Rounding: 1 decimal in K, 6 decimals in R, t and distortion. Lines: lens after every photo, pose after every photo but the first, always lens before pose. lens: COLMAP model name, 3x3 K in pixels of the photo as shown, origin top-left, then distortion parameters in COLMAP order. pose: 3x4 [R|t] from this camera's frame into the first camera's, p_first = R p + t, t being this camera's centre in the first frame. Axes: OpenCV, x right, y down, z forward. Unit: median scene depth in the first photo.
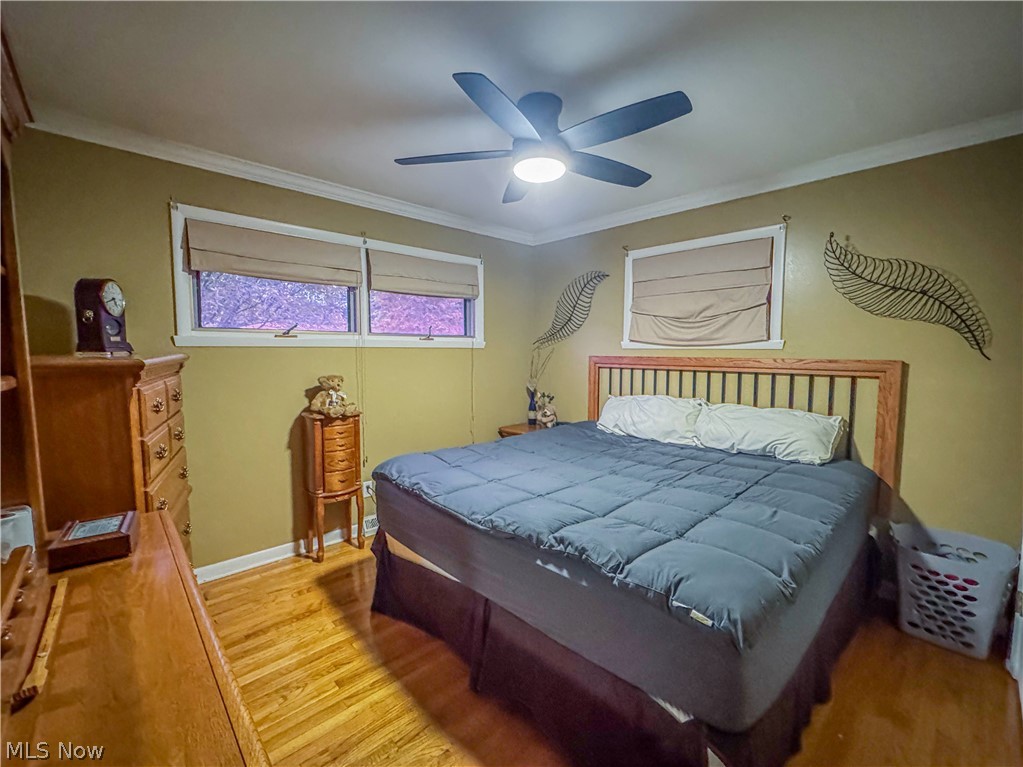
lens RADIAL K [[463.7, 0, 505.8], [0, 463.7, 384.1], [0, 0, 1]] dist [-0.001064, -0.000232]
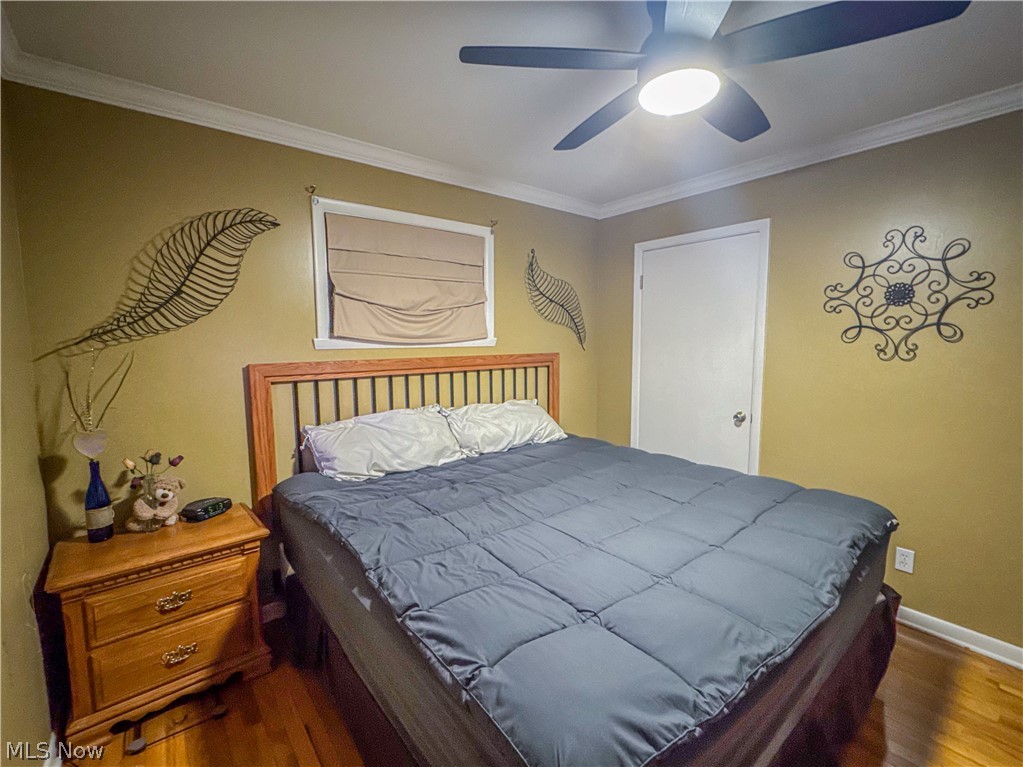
lens RADIAL K [[463.7, 0, 505.8], [0, 463.7, 384.1], [0, 0, 1]] dist [-0.001064, -0.000232]
pose [[0.065830, -0.074372, 0.995055, -0.413174], [0.104331, 0.992266, 0.067262, -0.051588], [-0.992362, 0.099387, 0.073080, 0.797854]]
